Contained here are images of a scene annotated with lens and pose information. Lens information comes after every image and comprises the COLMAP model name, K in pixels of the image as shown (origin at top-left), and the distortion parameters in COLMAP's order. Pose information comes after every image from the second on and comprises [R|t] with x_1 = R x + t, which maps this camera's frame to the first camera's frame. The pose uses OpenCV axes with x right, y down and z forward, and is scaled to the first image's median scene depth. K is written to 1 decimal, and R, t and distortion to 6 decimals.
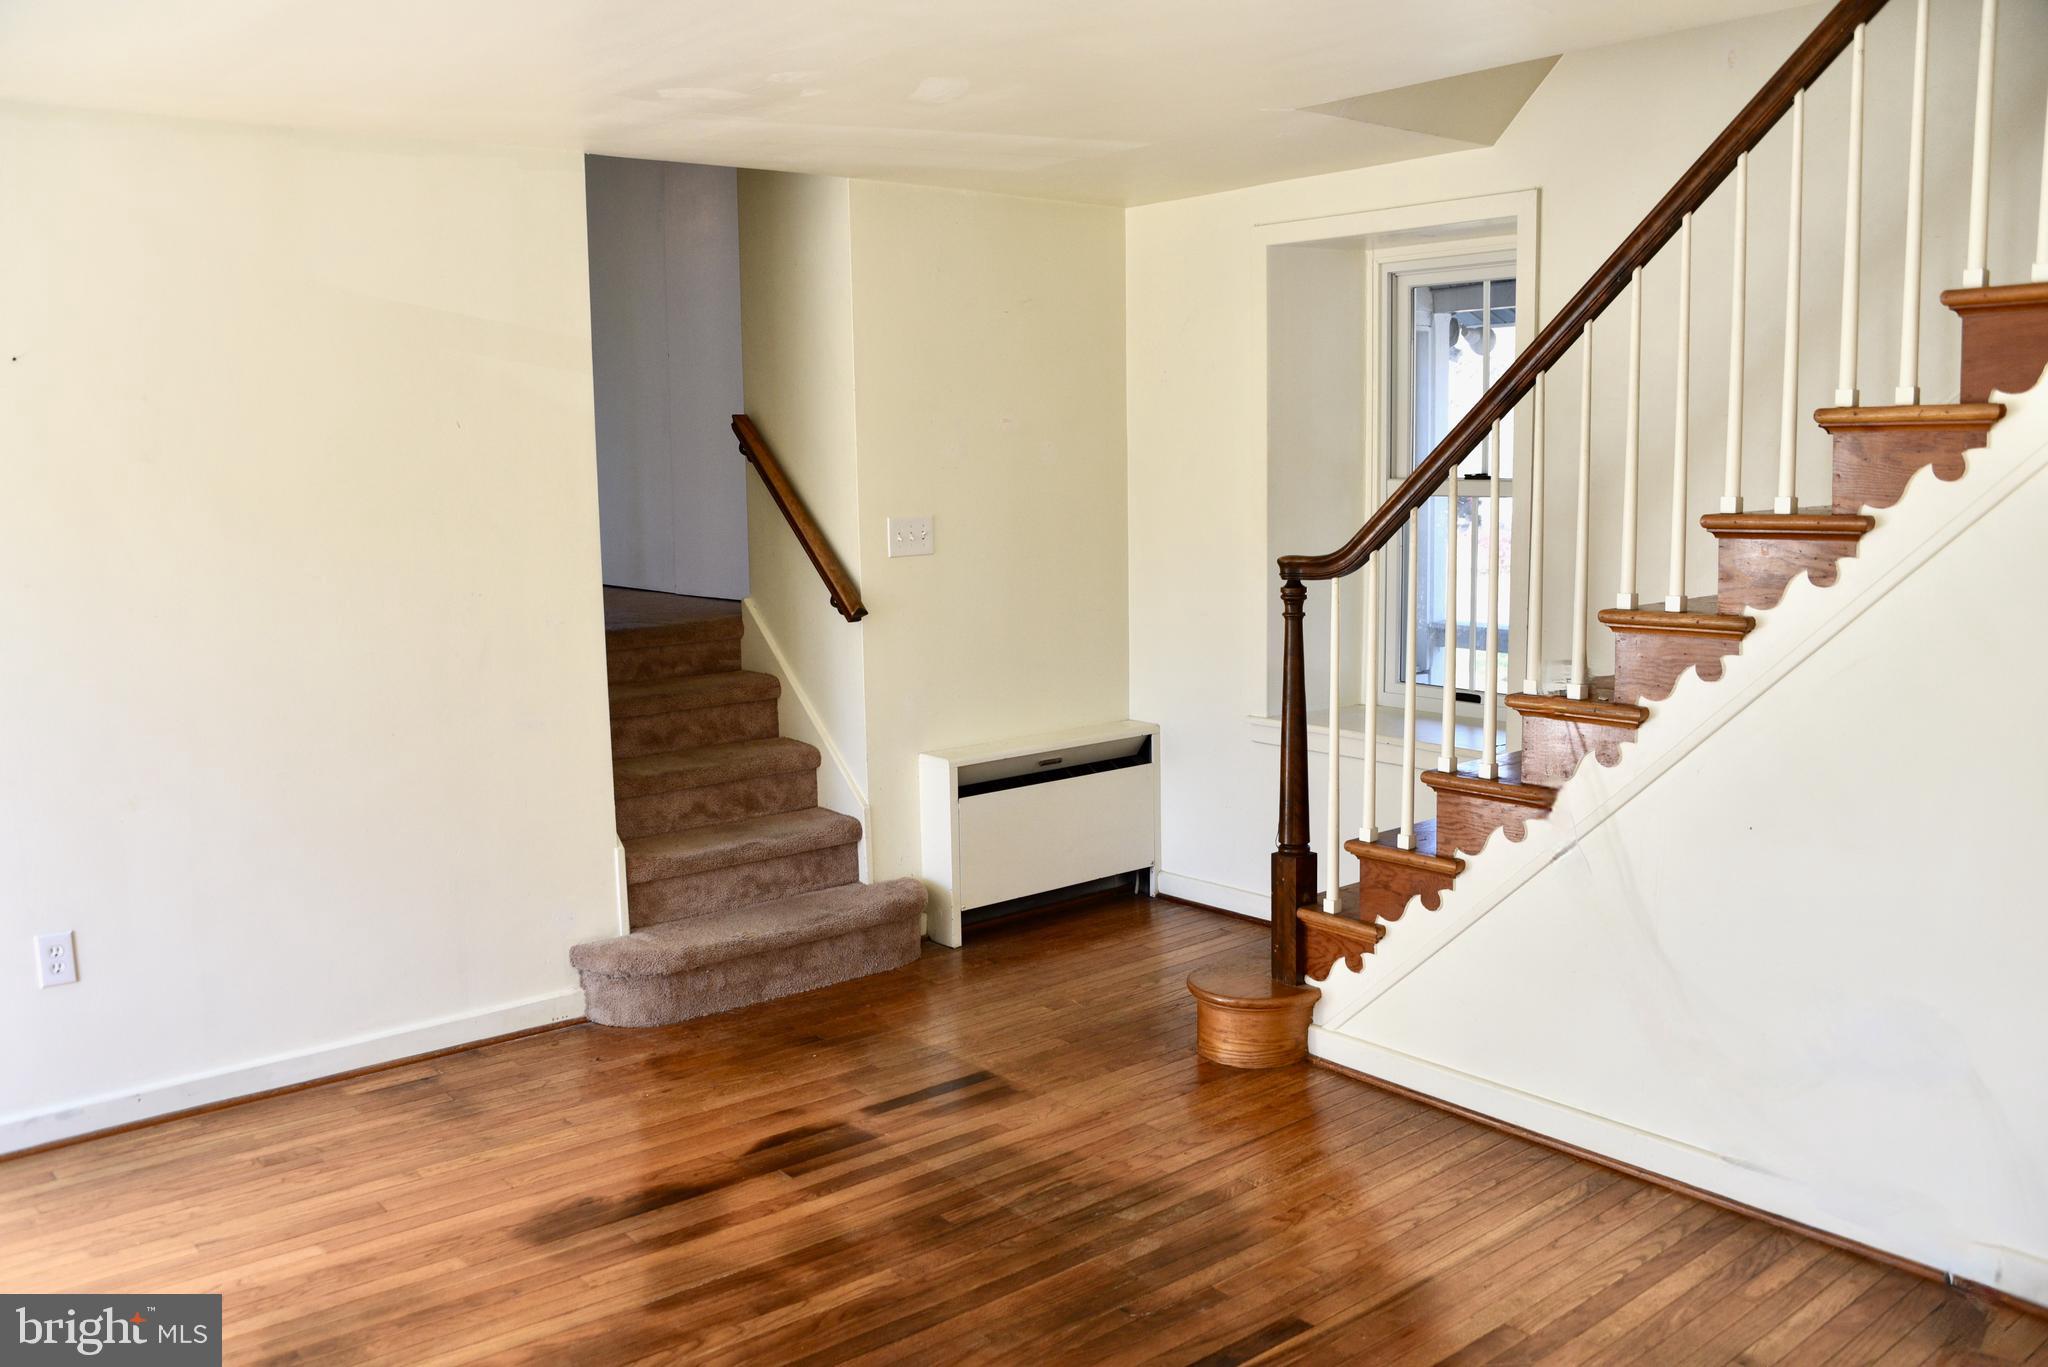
lens RADIAL K [[1652.7, 0, 1009.4], [0, 1652.7, 687.3], [0, 0, 1]] dist [-0.143153, 0.089451]
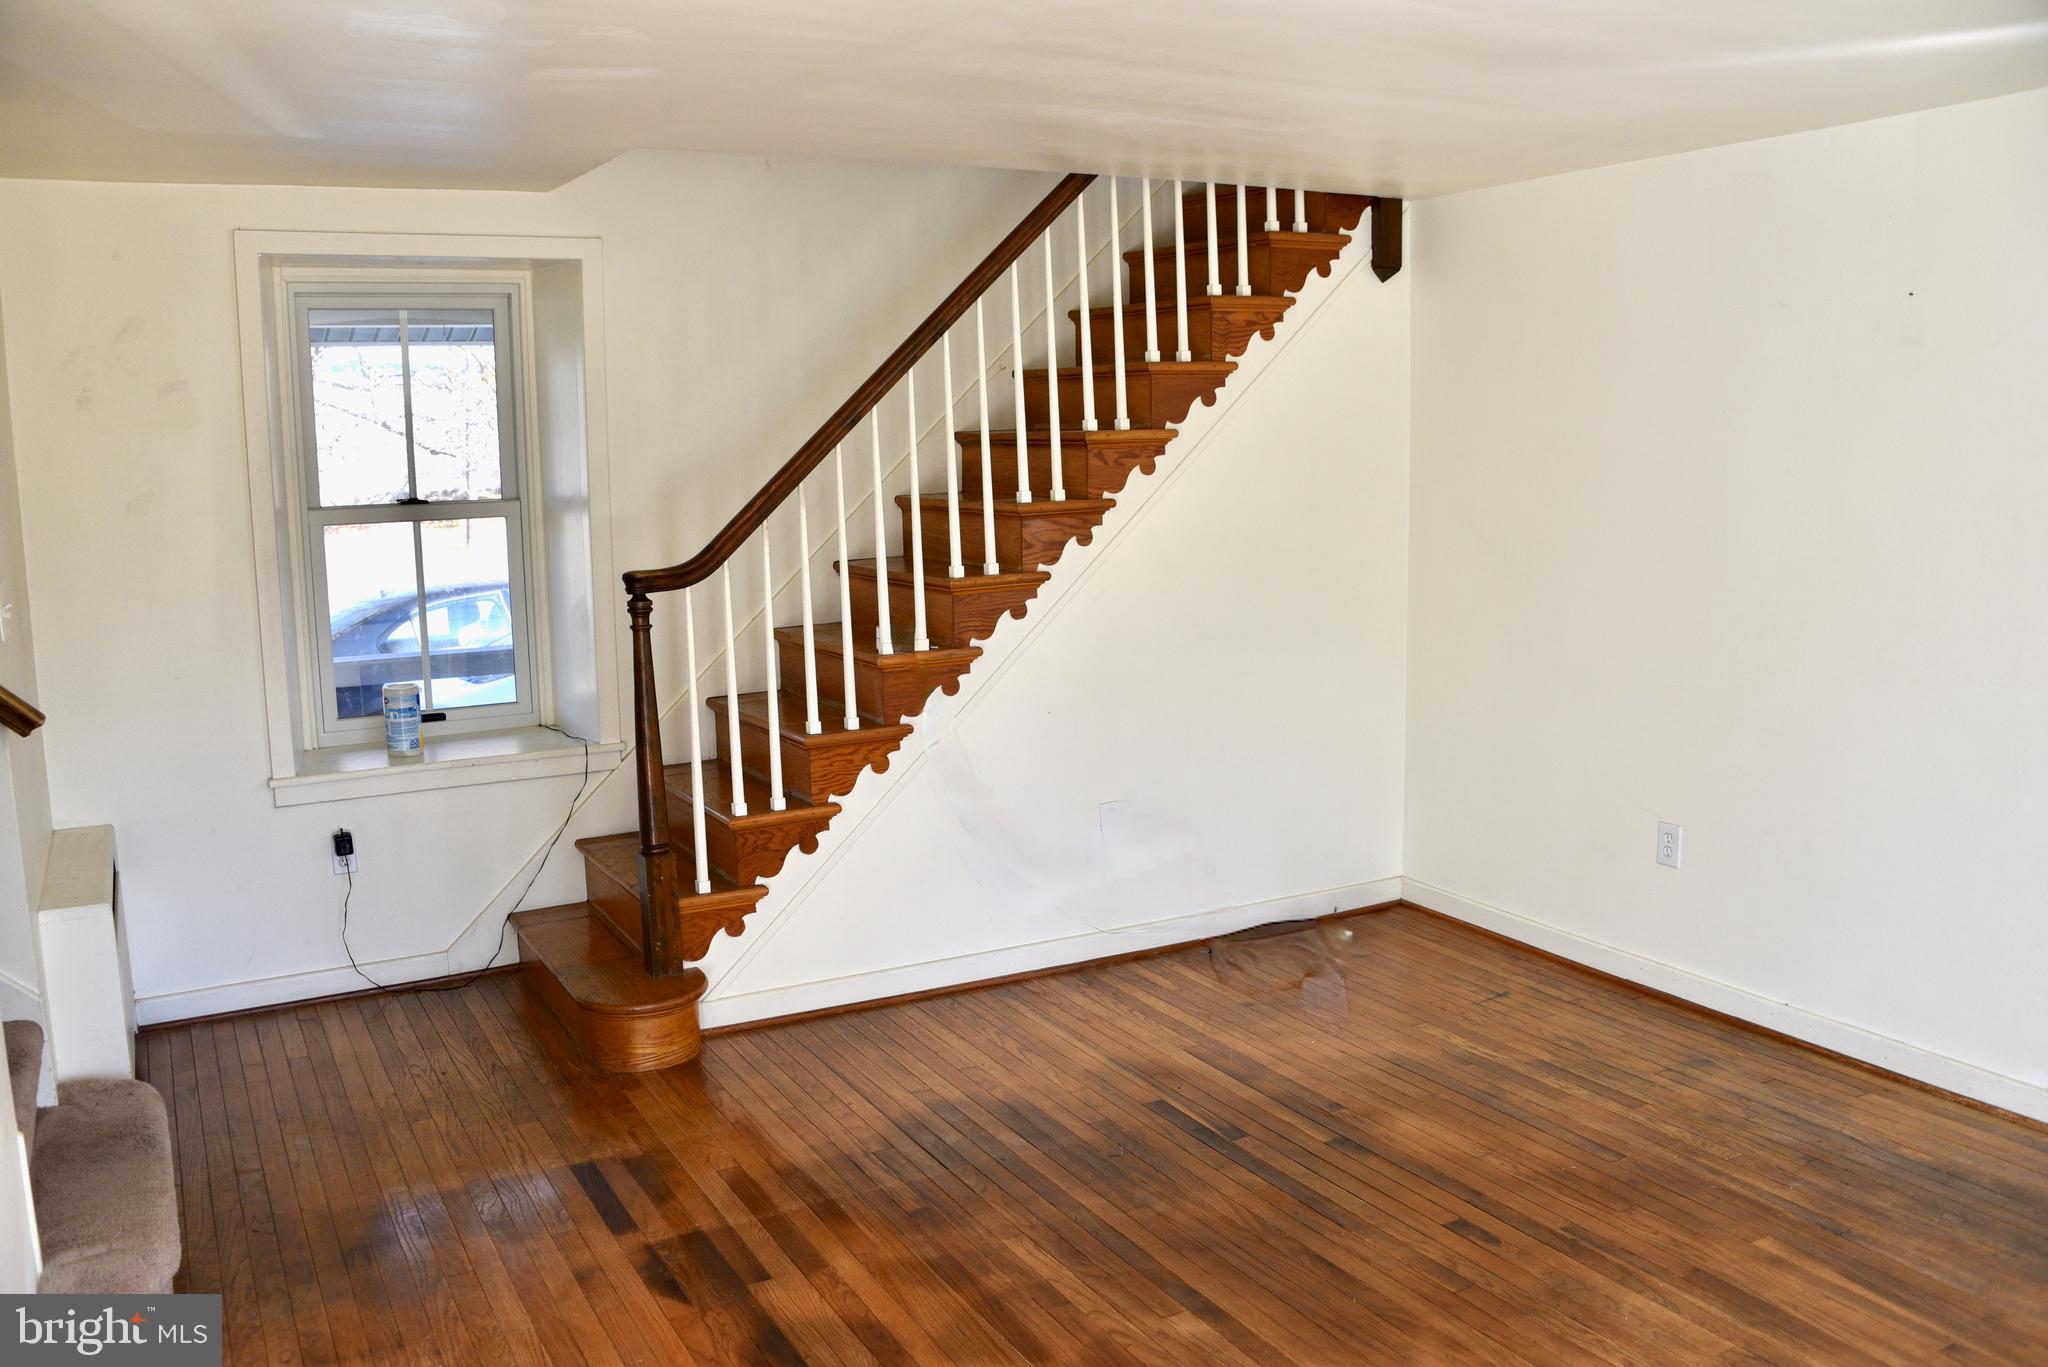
lens RADIAL K [[1652.7, 0, 1009.4], [0, 1652.7, 687.3], [0, 0, 1]] dist [-0.143153, 0.089451]
pose [[0.193997, -0.134196, 0.971780, -0.916013], [0.154914, 0.982361, 0.104732, -0.090433], [-0.968693, 0.130224, 0.211364, 0.632906]]
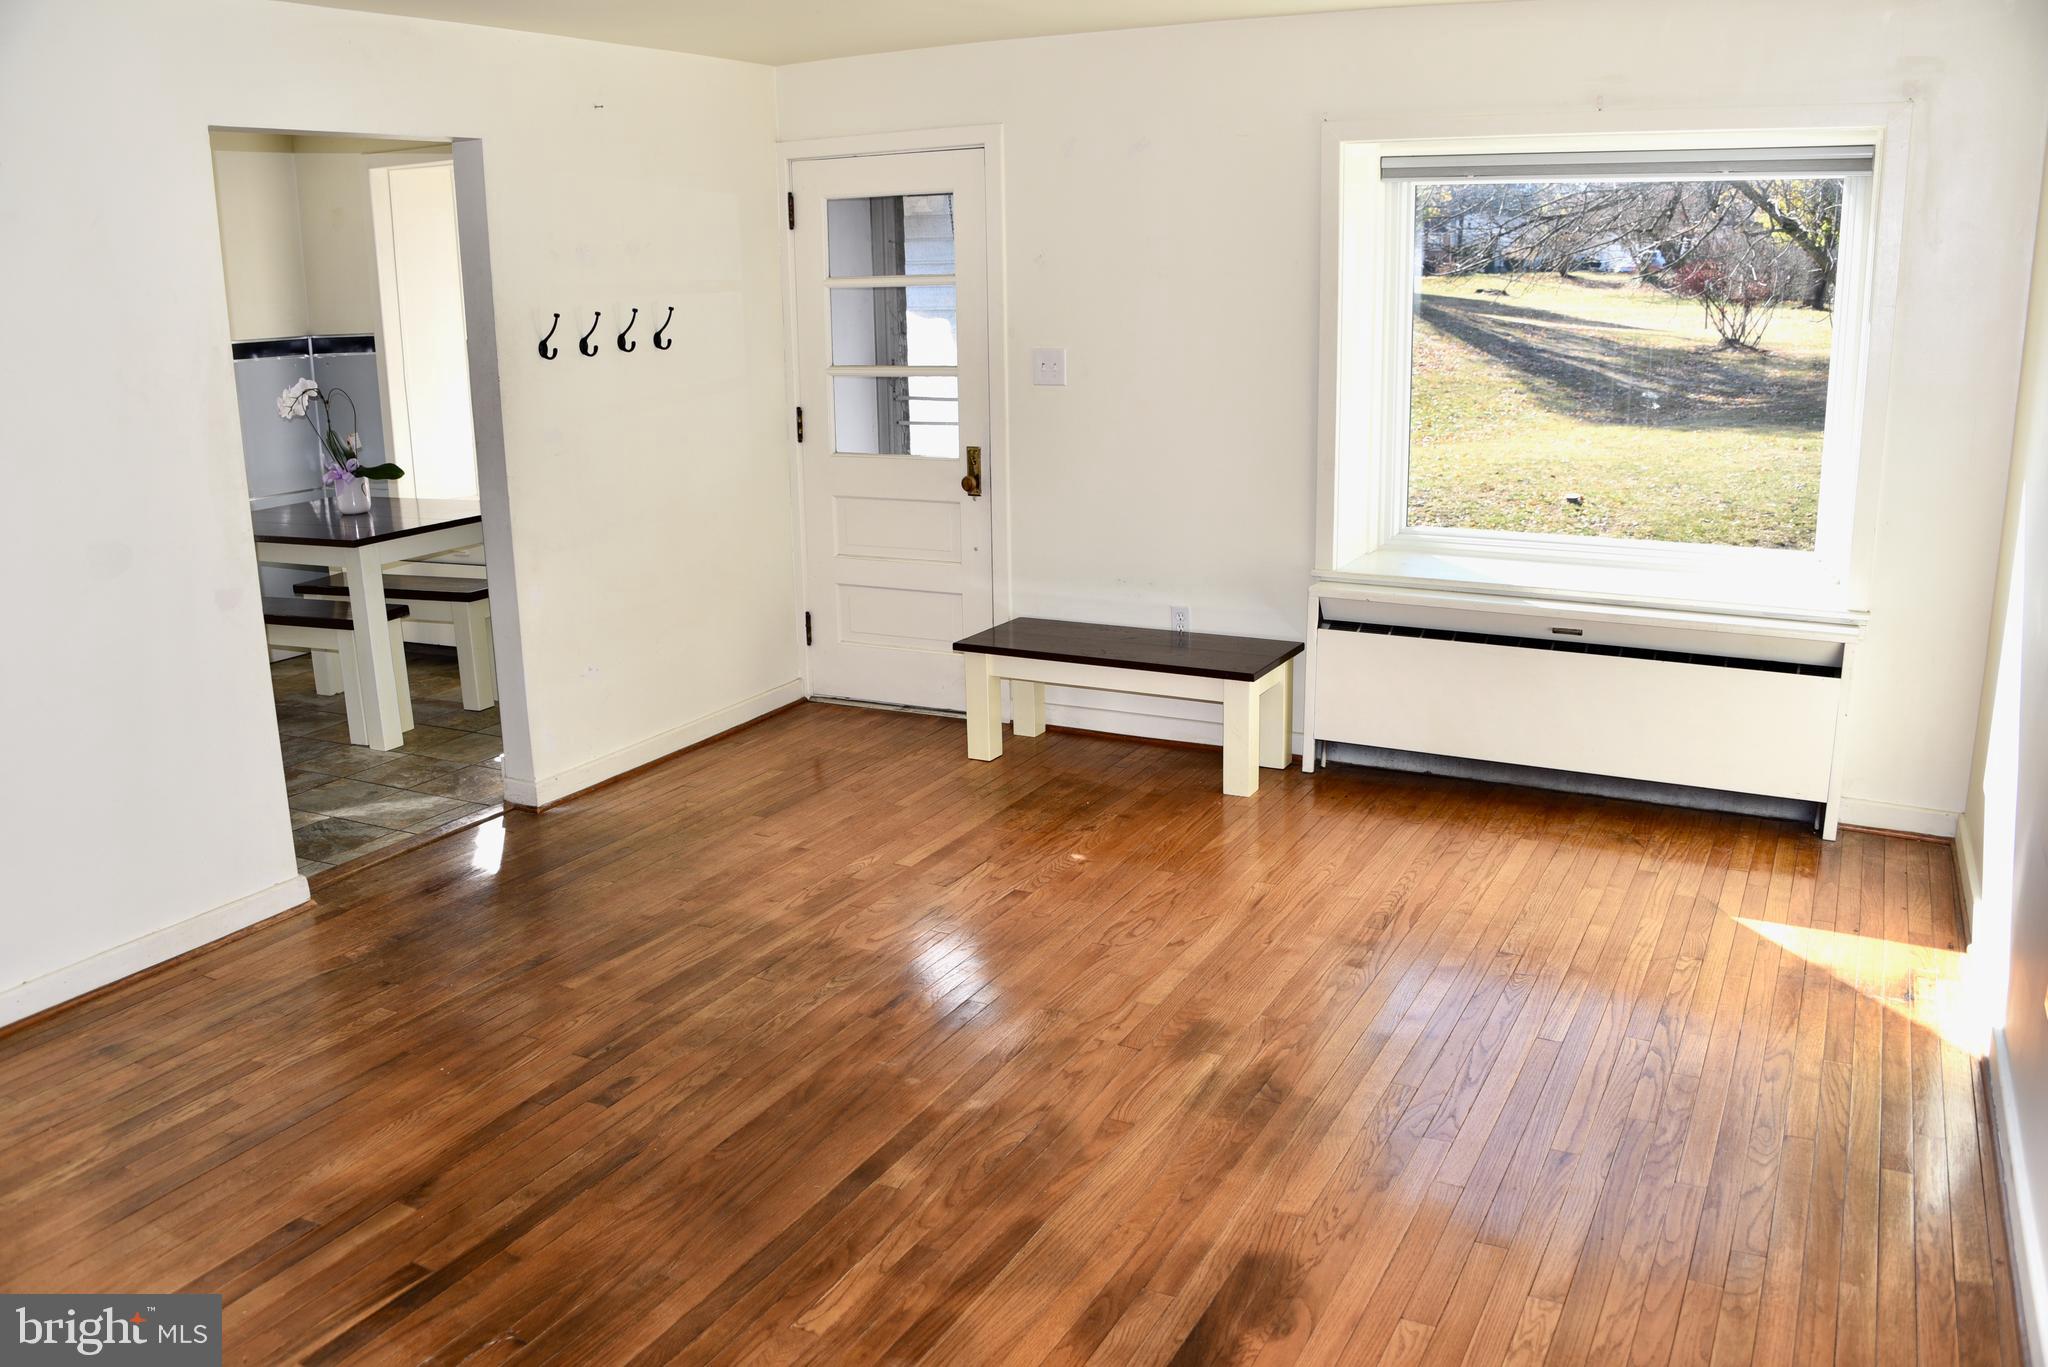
lens RADIAL K [[1652.7, 0, 1009.4], [0, 1652.7, 687.3], [0, 0, 1]] dist [-0.143153, 0.089451]
pose [[-0.921830, 0.130725, -0.364885, 0.079318], [-0.016029, 0.927745, 0.372871, -0.213291], [0.387264, 0.349572, -0.853127, 1.406645]]
